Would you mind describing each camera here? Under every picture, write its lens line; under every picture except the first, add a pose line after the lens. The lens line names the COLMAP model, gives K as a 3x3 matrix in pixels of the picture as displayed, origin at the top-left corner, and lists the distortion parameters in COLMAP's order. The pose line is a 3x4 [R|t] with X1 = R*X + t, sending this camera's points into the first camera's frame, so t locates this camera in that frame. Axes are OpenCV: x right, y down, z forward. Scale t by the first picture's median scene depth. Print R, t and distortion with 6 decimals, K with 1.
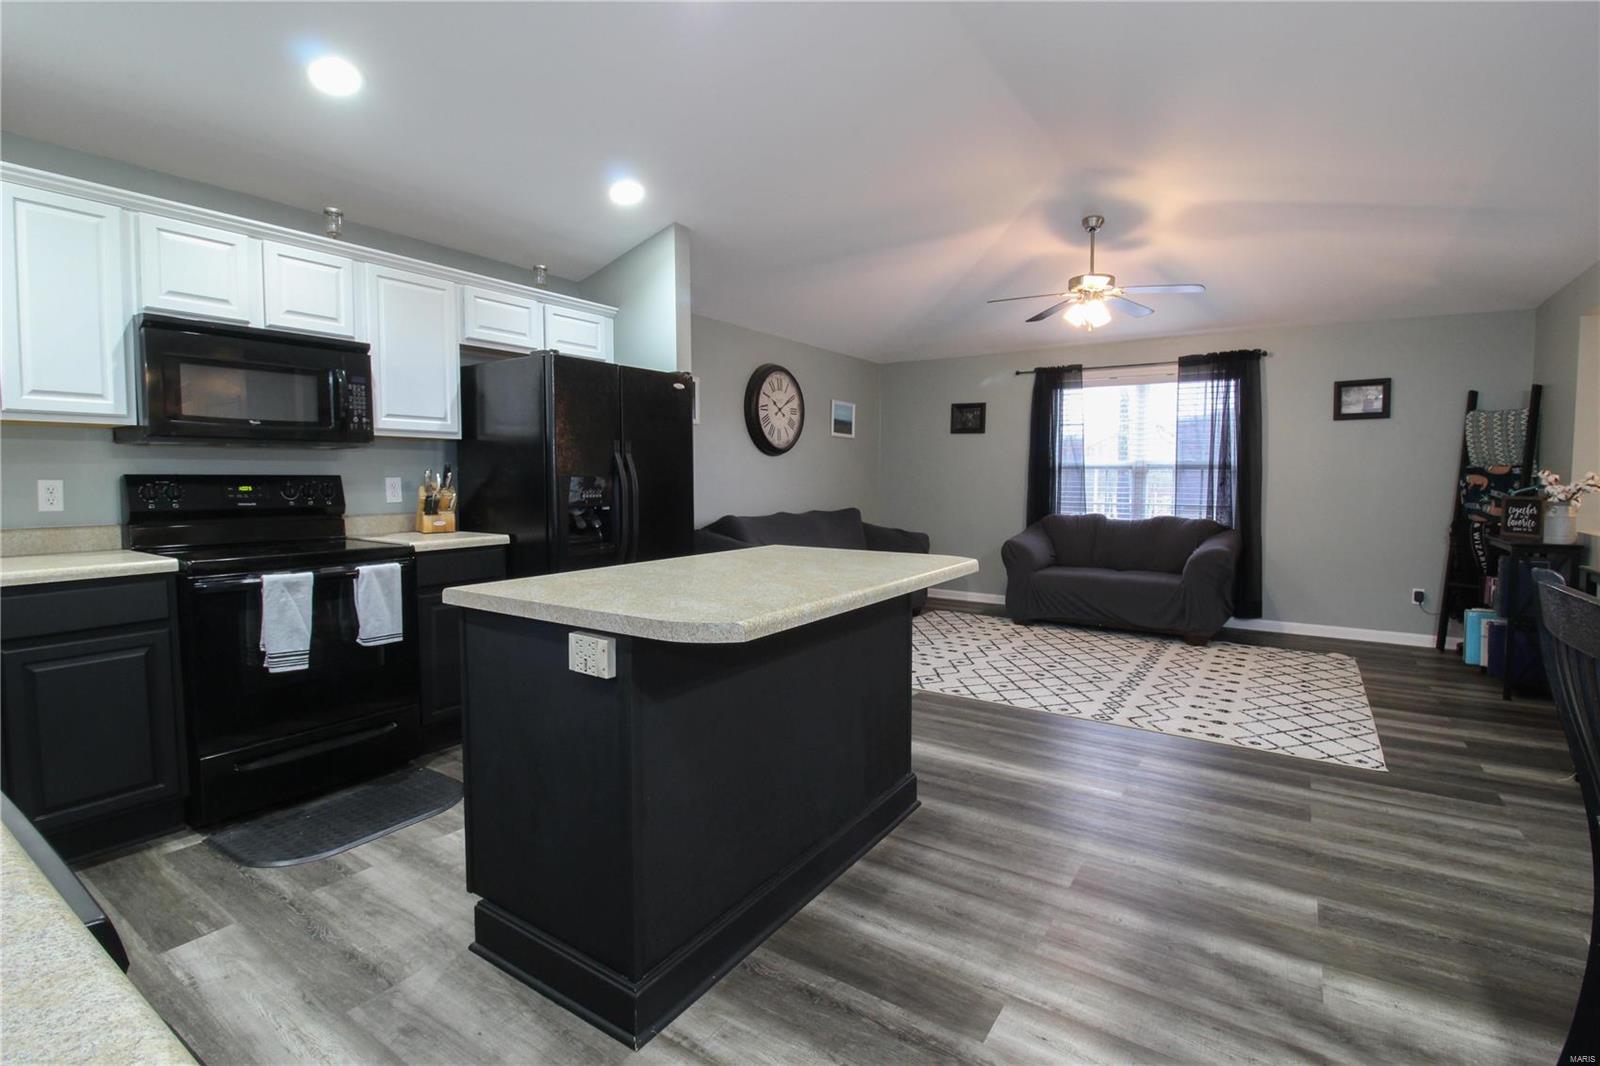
lens RADIAL K [[740.4, 0, 798.6], [0, 740.4, 522.6], [0, 0, 1]] dist [0.002486, -0.014354]
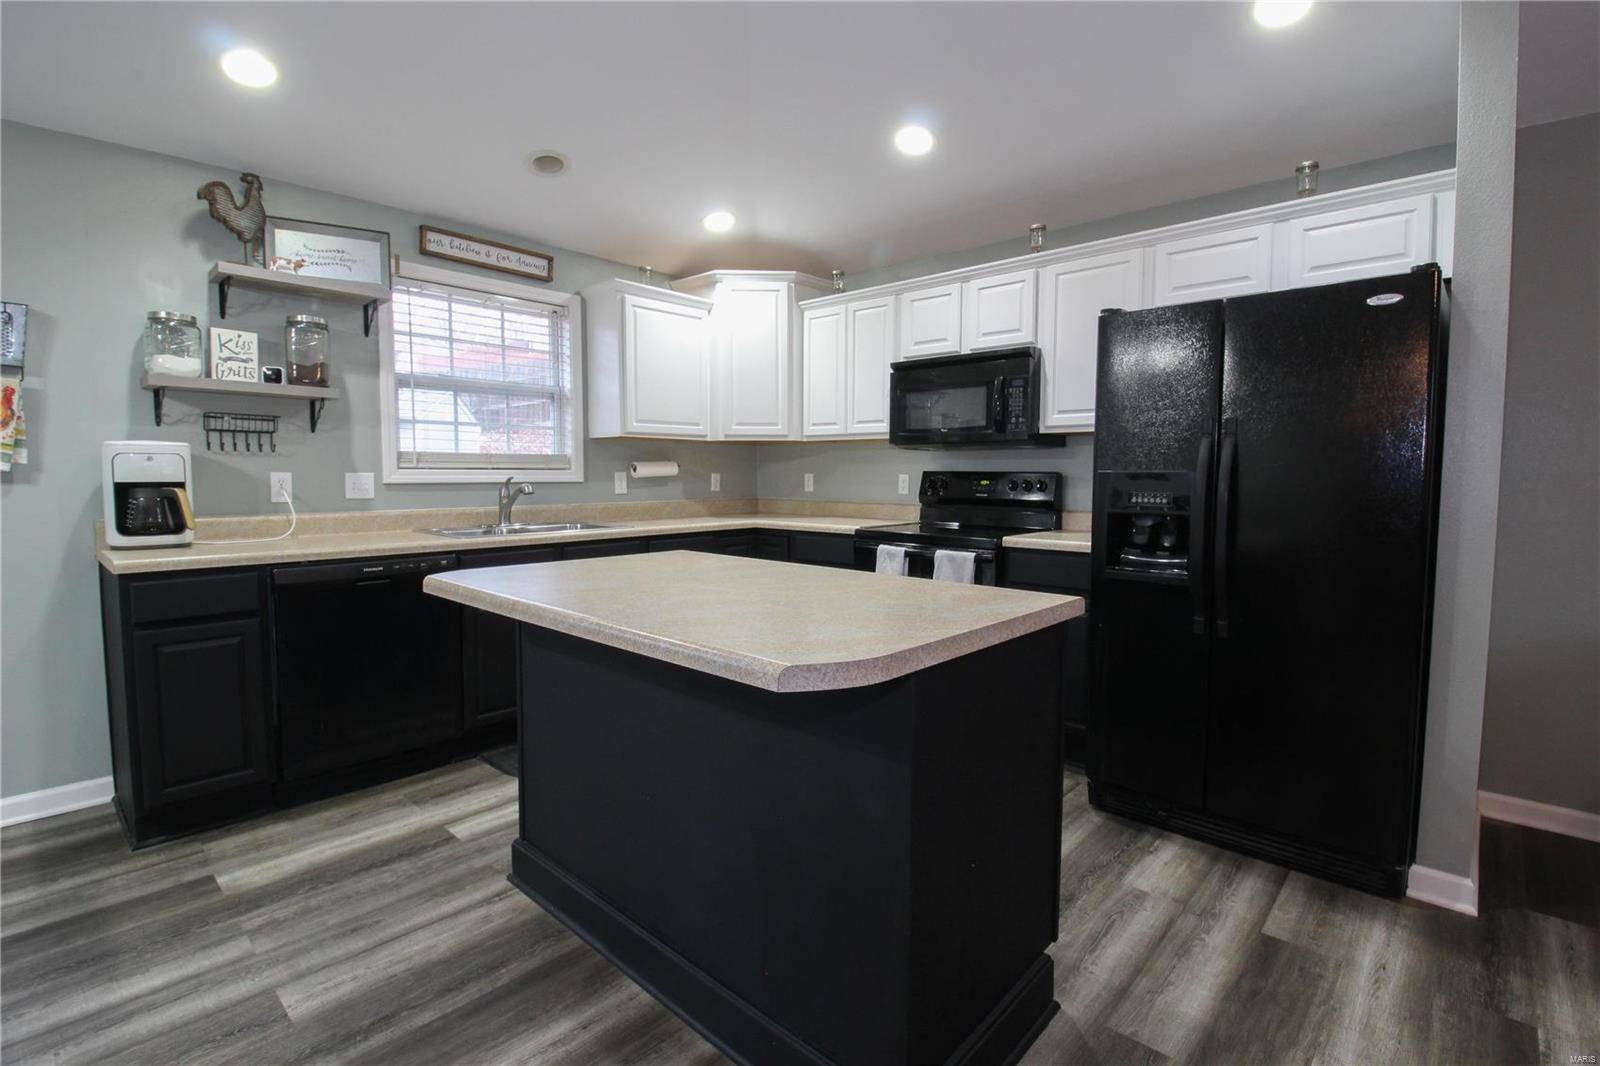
lens RADIAL K [[740.4, 0, 801.8], [0, 740.4, 522.7], [0, 0, 1]] dist [0.002486, -0.014354]
pose [[-0.150789, 0.064557, -0.986456, 0.450059], [-0.066883, 0.994913, 0.075334, -0.043581], [0.986301, 0.077337, -0.145704, 0.739343]]
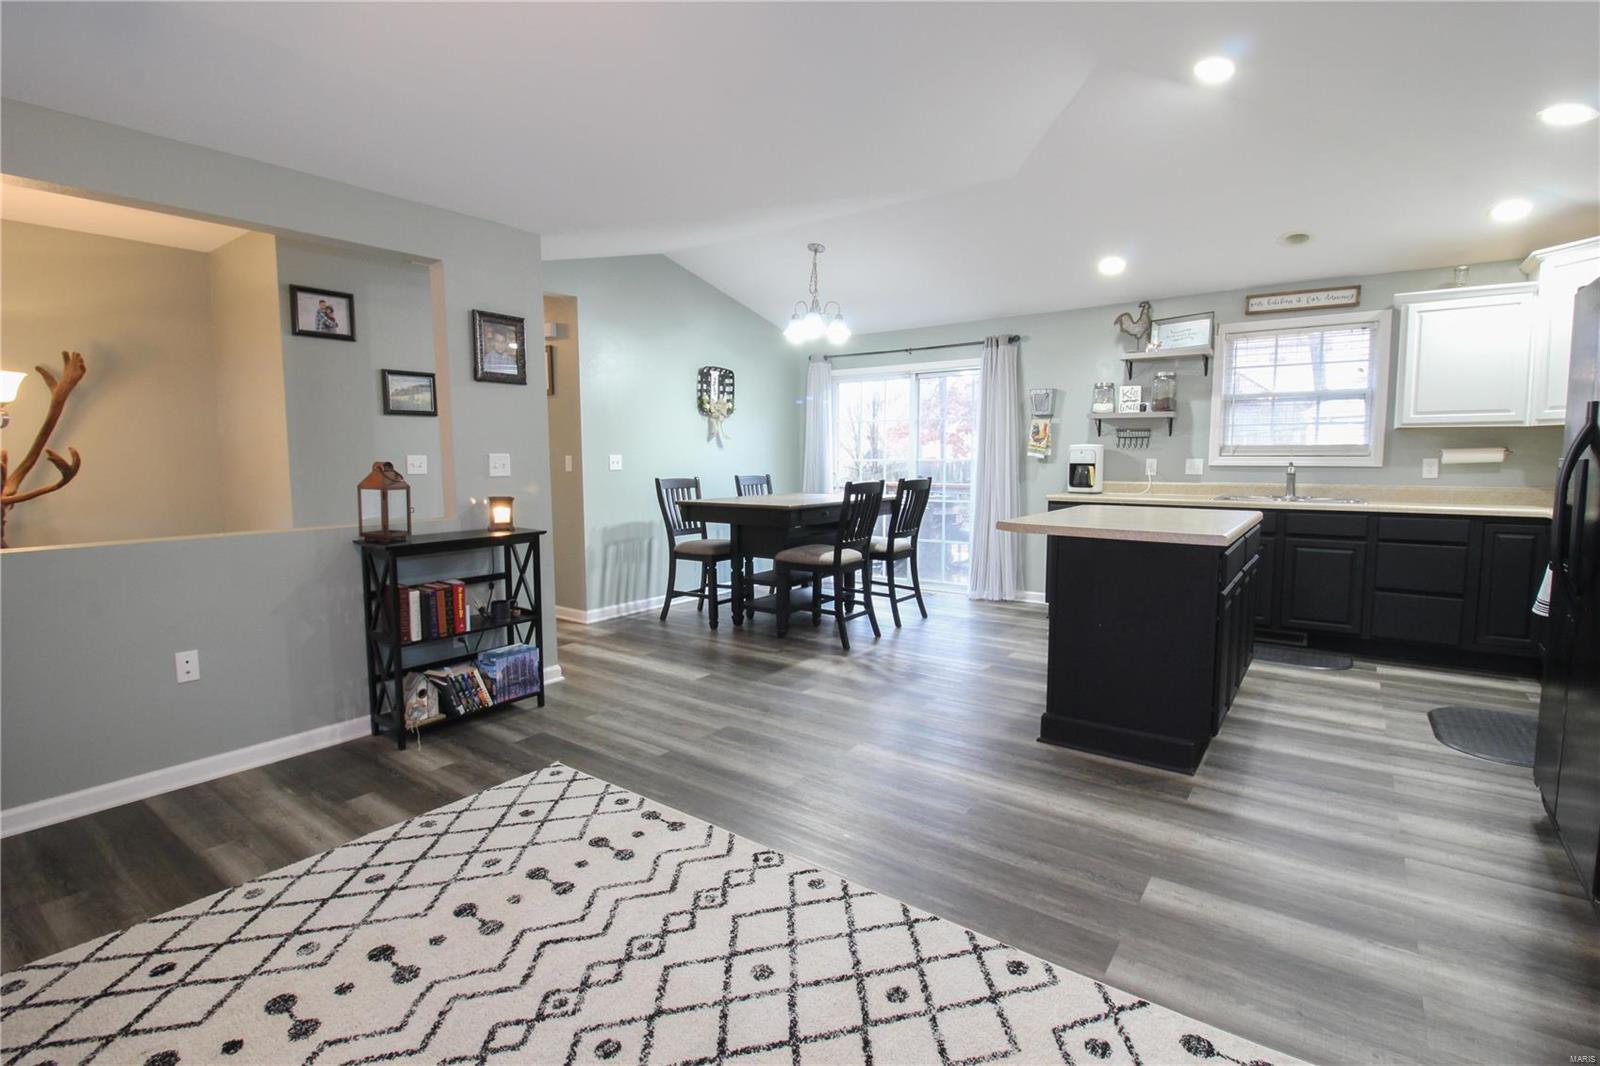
lens RADIAL K [[740.4, 0, 800.1], [0, 740.4, 524.4], [0, 0, 1]] dist [0.002486, -0.014354]
pose [[-0.999065, -0.004146, 0.043038, 0.372471], [0.002582, 0.987896, 0.155097, -0.104504], [-0.043160, 0.155063, -0.986961, 1.610854]]
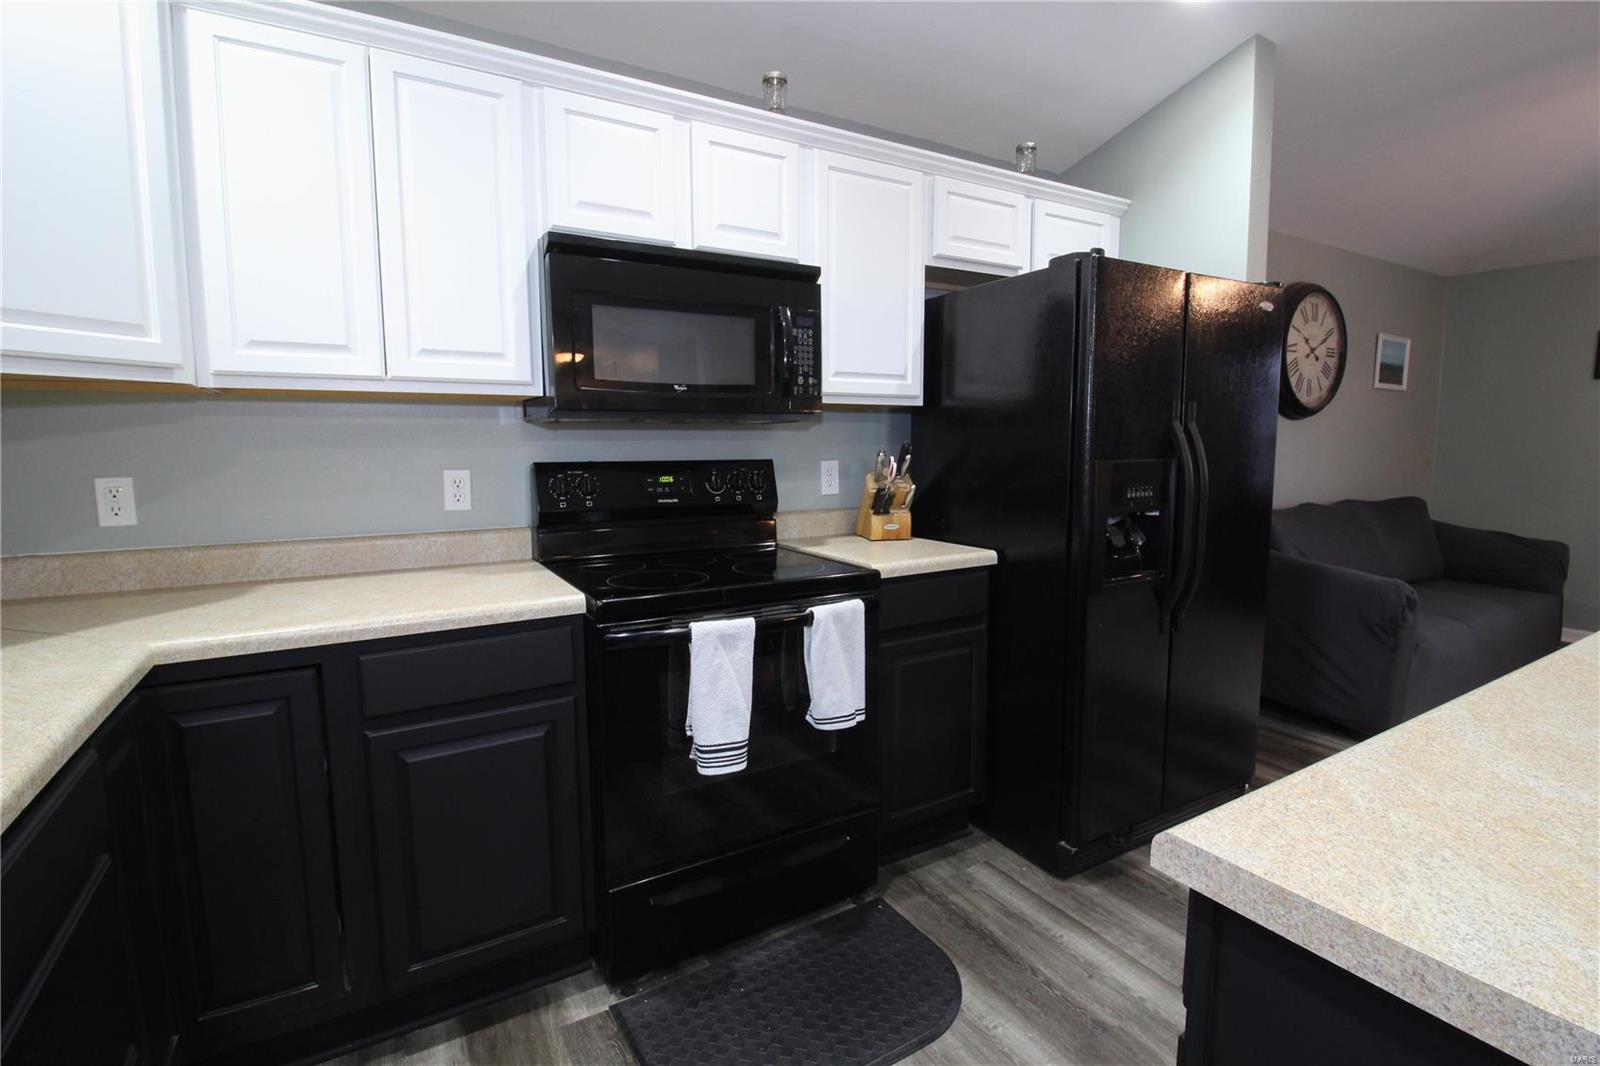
lens RADIAL K [[740.4, 0, 799.6], [0, 740.4, 520.7], [0, 0, 1]] dist [0.002486, -0.014354]
pose [[0.900698, 0.040545, -0.432549, -0.254020], [-0.020986, 0.998534, 0.049897, -0.037176], [0.433938, -0.035864, 0.900229, 0.322150]]
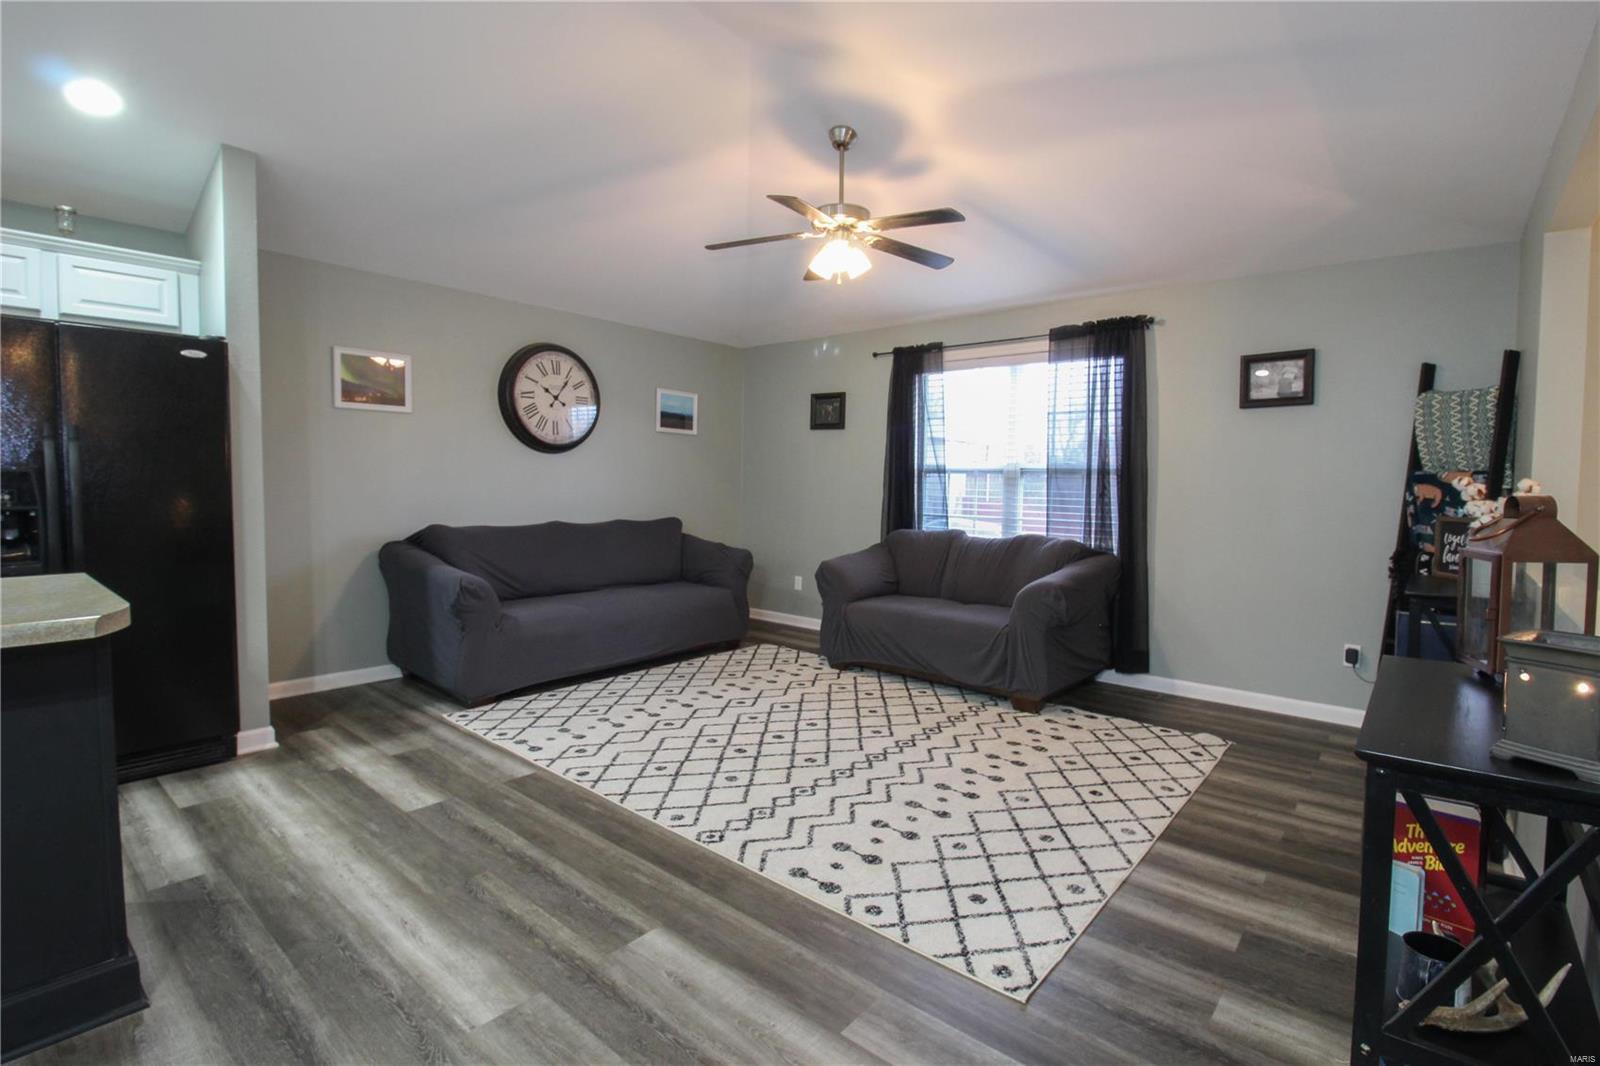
lens RADIAL K [[740.4, 0, 798.0], [0, 740.4, 521.3], [0, 0, 1]] dist [0.002486, -0.014354]
pose [[0.993736, 0.017291, -0.110405, 0.579274], [-0.018337, 0.999796, -0.008463, -0.019823], [0.110236, 0.010435, 0.993851, 0.349642]]
